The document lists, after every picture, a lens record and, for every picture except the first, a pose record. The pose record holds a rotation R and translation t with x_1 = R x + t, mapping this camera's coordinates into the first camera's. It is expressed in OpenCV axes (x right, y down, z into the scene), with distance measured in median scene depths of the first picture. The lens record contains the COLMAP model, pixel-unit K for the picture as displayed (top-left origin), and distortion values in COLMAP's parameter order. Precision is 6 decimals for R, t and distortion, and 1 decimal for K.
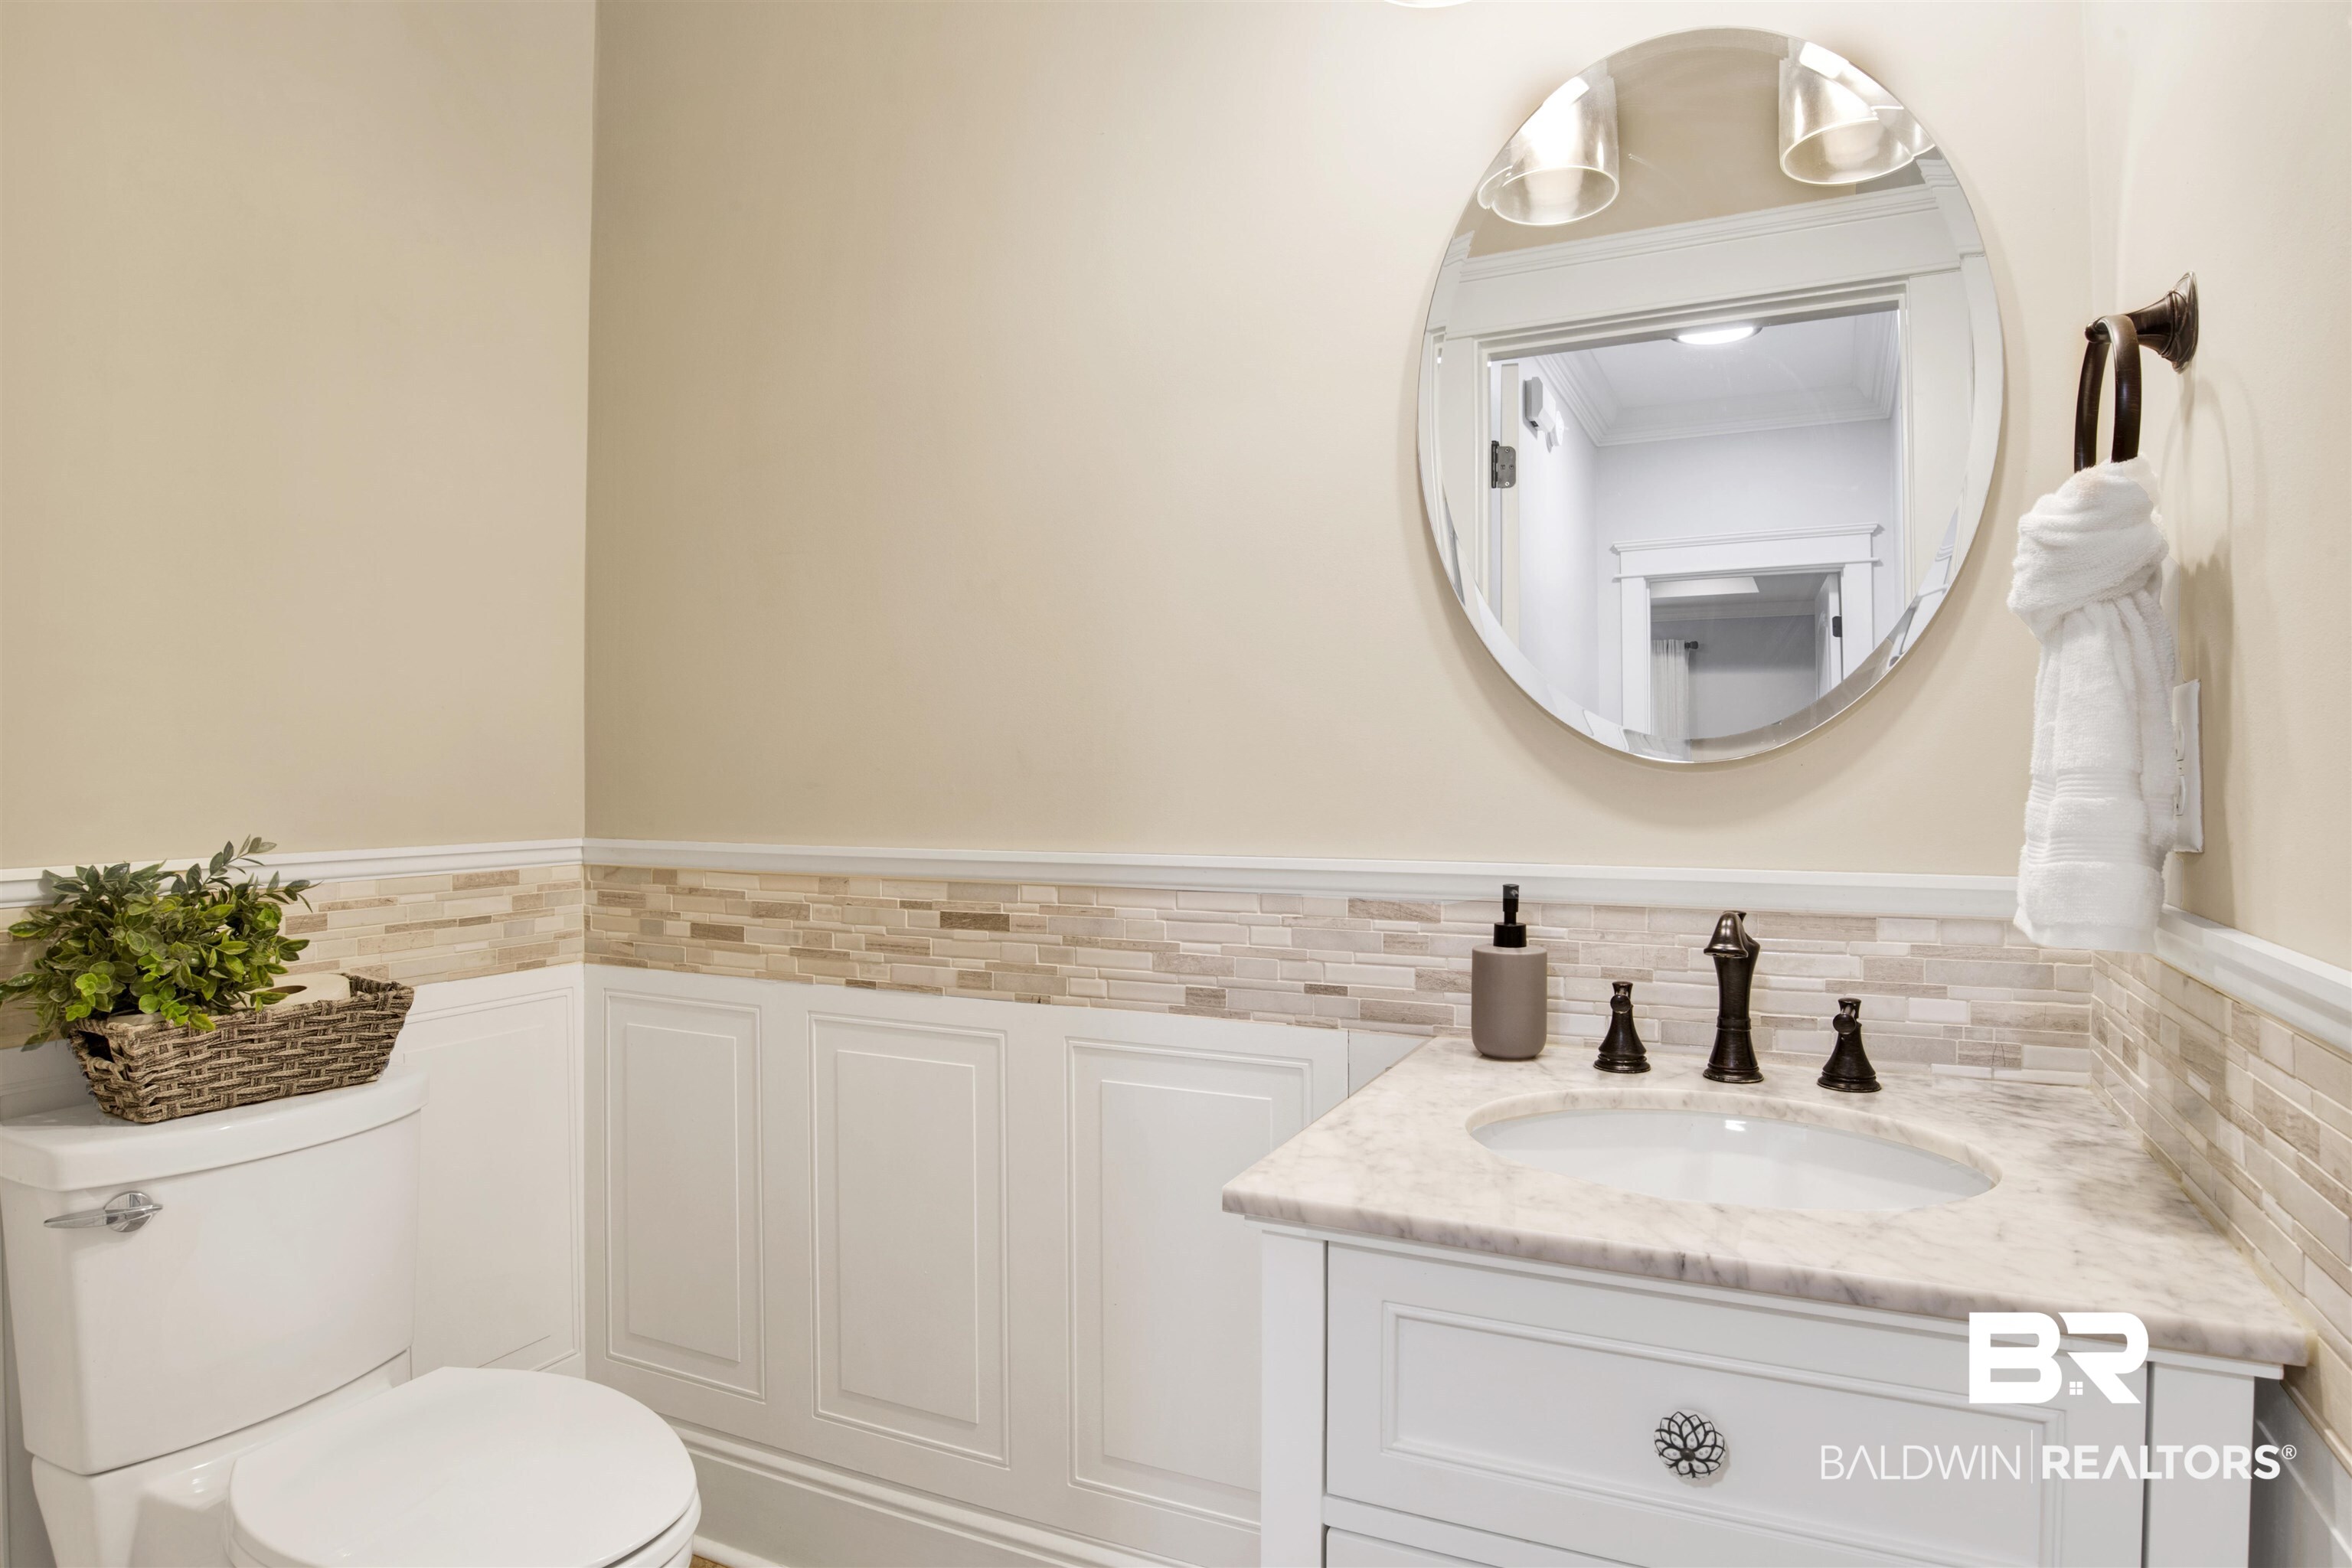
lens RADIAL K [[1238.0, 0, 1172.4], [0, 1238.0, 768.3], [0, 0, 1]] dist [-0.065487, 0.020317]
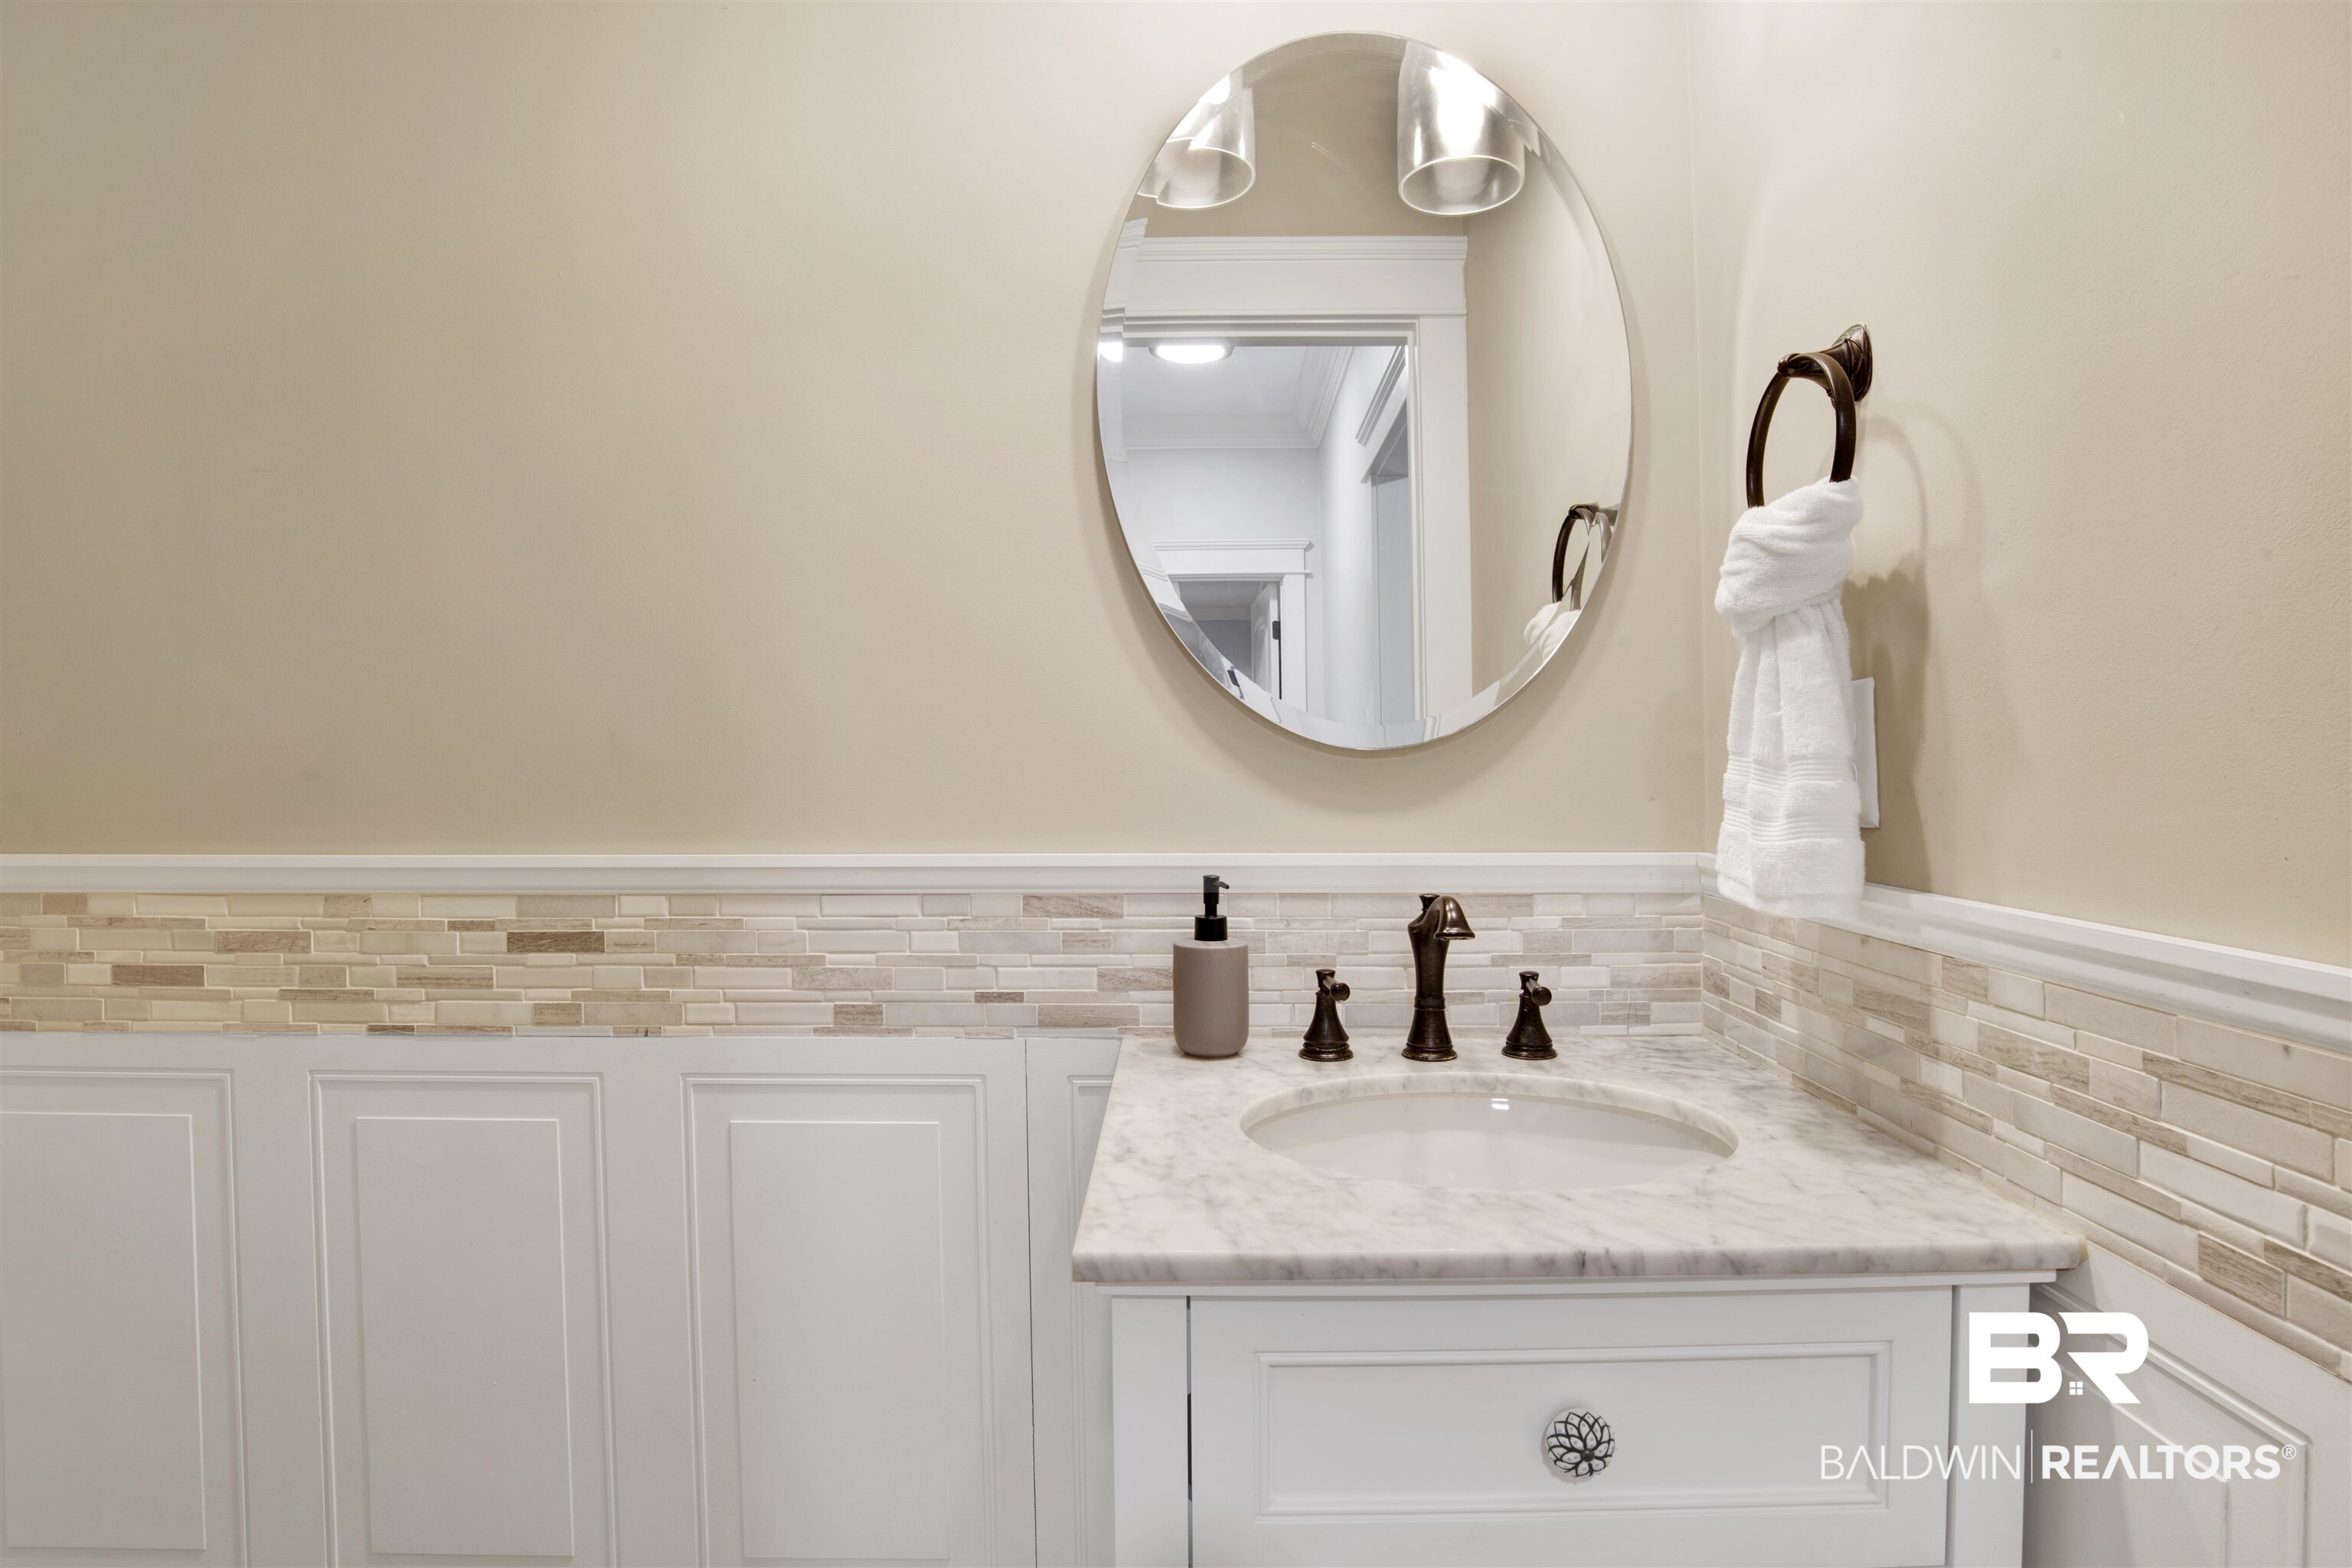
lens RADIAL K [[1238.0, 0, 1186.2], [0, 1238.0, 763.4], [0, 0, 1]] dist [-0.065487, 0.020317]
pose [[0.911316, -0.001118, 0.411705, -0.153486], [-0.001120, 0.999986, 0.005194, 0.001990], [-0.411705, -0.005195, 0.911302, 0.137155]]
